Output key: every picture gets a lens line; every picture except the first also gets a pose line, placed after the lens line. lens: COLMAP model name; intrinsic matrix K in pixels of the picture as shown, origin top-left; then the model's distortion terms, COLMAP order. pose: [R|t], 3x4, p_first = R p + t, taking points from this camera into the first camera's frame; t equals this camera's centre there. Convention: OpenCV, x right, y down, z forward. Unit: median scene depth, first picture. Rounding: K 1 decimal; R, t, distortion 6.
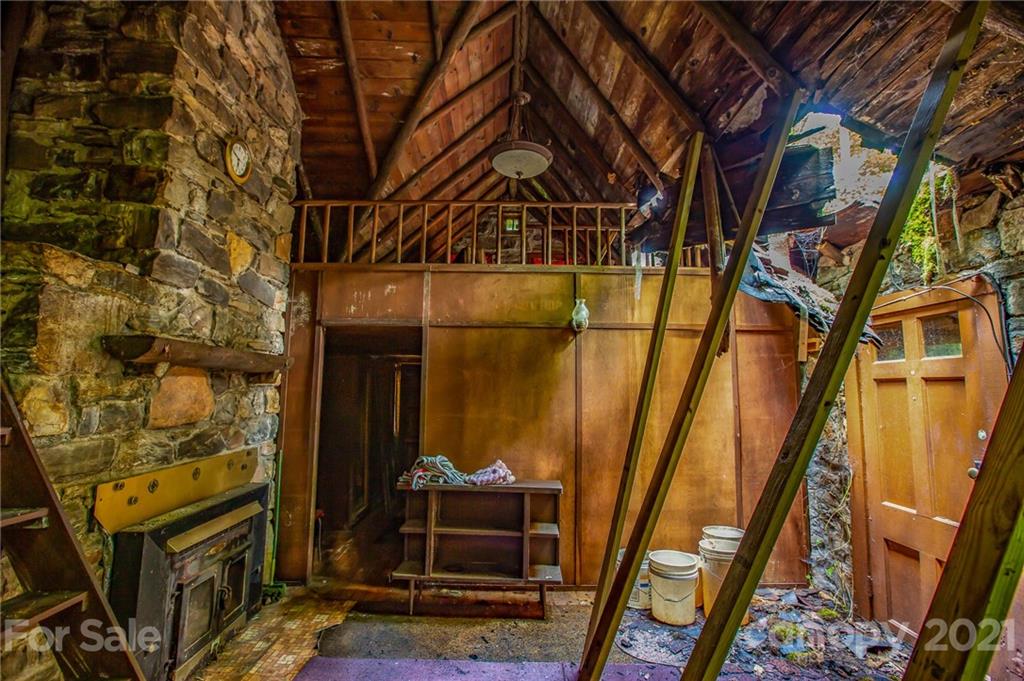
lens RADIAL K [[462.9, 0, 509.1], [0, 462.9, 334.2], [0, 0, 1]] dist [-0.048097, 0.014810]
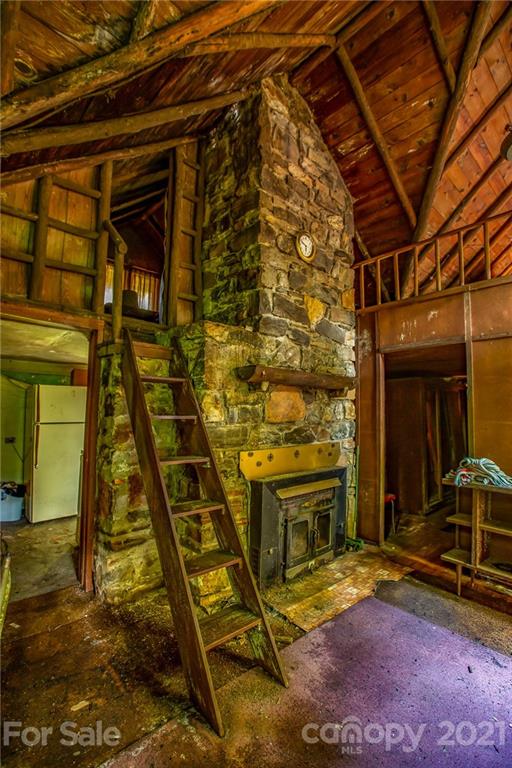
lens RADIAL K [[347.1, 0, 251.8], [0, 347.1, 387.4], [0, 0, 1]] dist [-0.048097, 0.014810]
pose [[0.653402, -0.052682, -0.755175, 0.113339], [0.087851, 0.996112, 0.006521, 0.052117], [0.751896, -0.070604, 0.655490, 0.099869]]
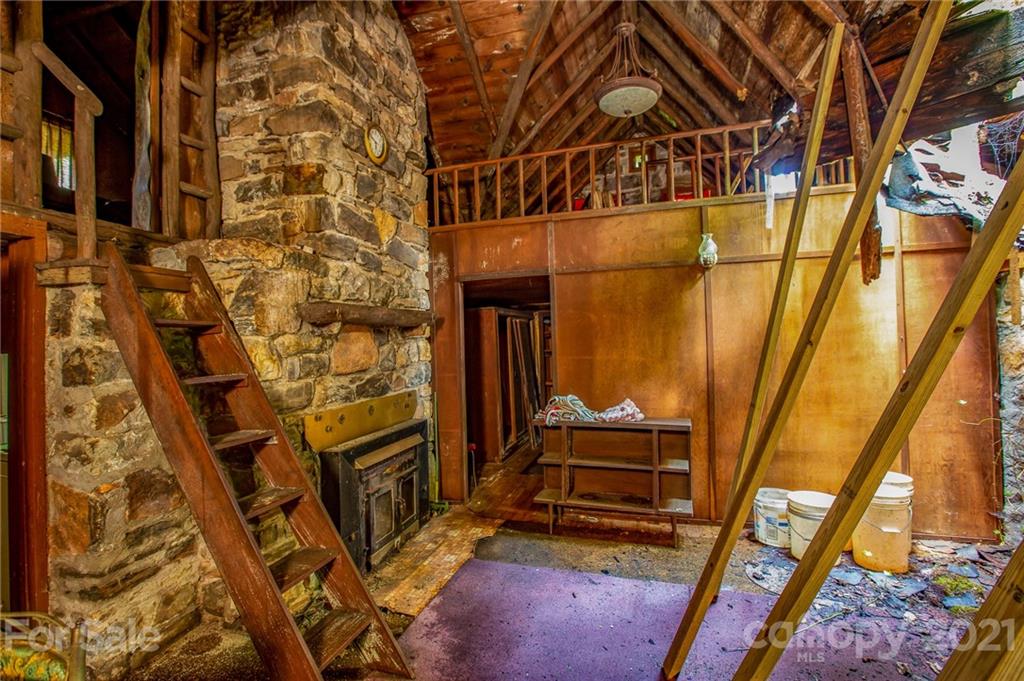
lens RADIAL K [[462.9, 0, 509.1], [0, 462.9, 332.4], [0, 0, 1]] dist [-0.048097, 0.014810]
pose [[0.950909, -0.043385, -0.306415, 0.057366], [0.077597, 0.991920, 0.100365, -0.000054], [0.299585, -0.119214, 0.946592, -0.050300]]
